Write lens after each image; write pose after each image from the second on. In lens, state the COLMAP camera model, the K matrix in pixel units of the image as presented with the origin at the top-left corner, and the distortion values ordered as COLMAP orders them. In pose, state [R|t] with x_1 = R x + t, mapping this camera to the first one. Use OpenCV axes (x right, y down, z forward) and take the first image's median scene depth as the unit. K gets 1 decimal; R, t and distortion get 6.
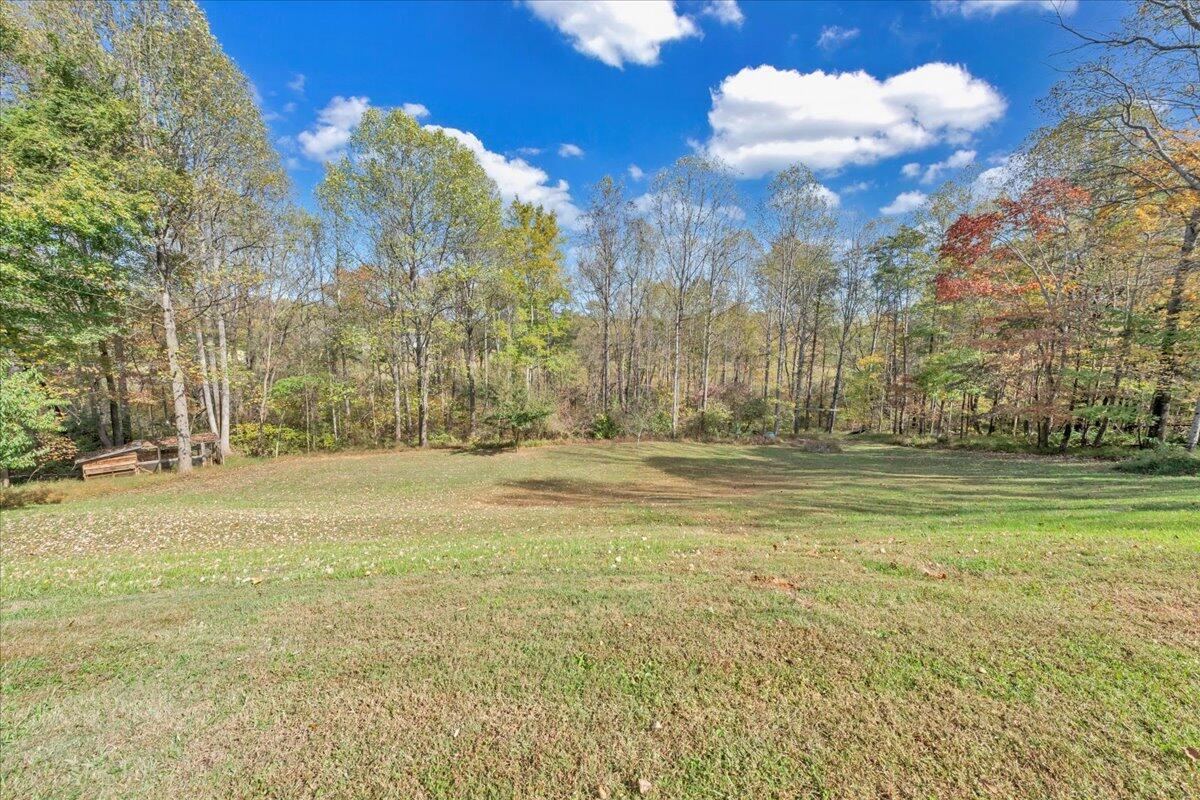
lens RADIAL K [[412.7, 0, 598.8], [0, 412.7, 404.3], [0, 0, 1]] dist [-0.000726, 0.000044]
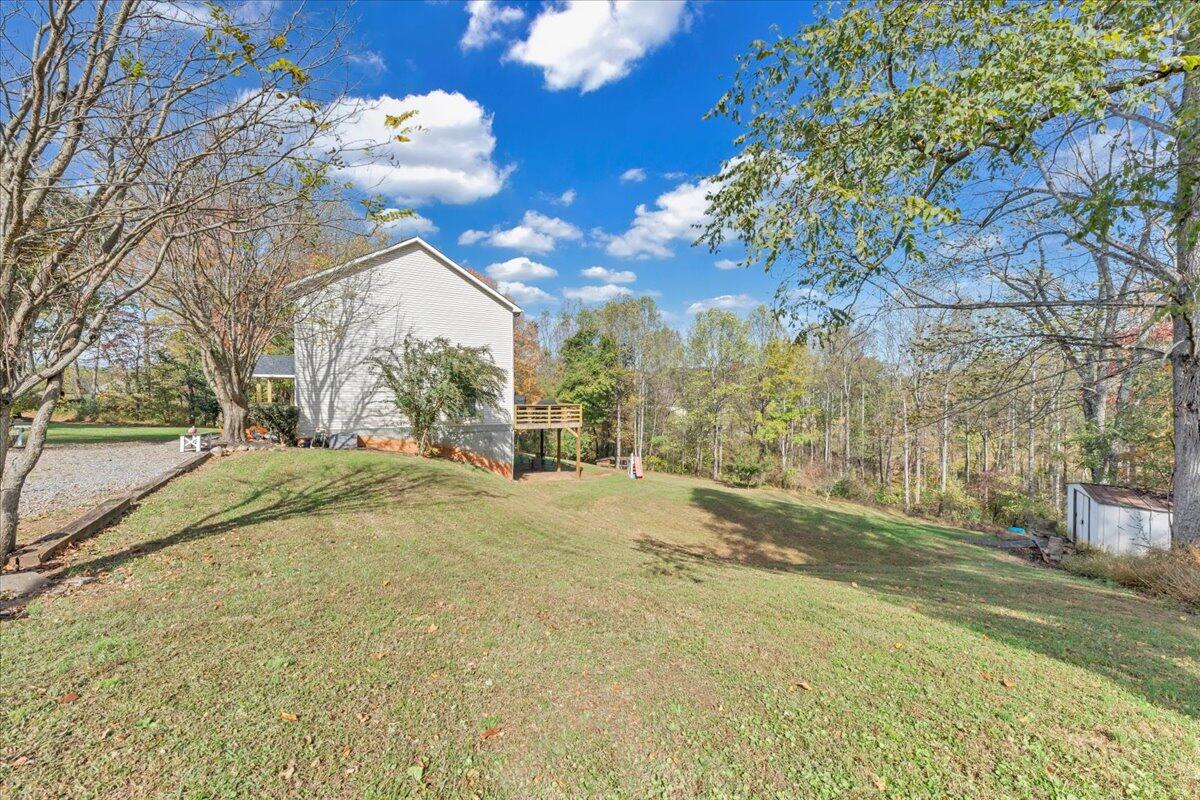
lens RADIAL K [[412.7, 0, 598.8], [0, 412.7, 404.3], [0, 0, 1]] dist [-0.000726, 0.000044]
pose [[0.547482, 0.011866, -0.836733, 1.124671], [-0.133816, 0.988274, -0.073542, -0.042015], [0.826049, 0.152231, 0.542650, -0.596657]]
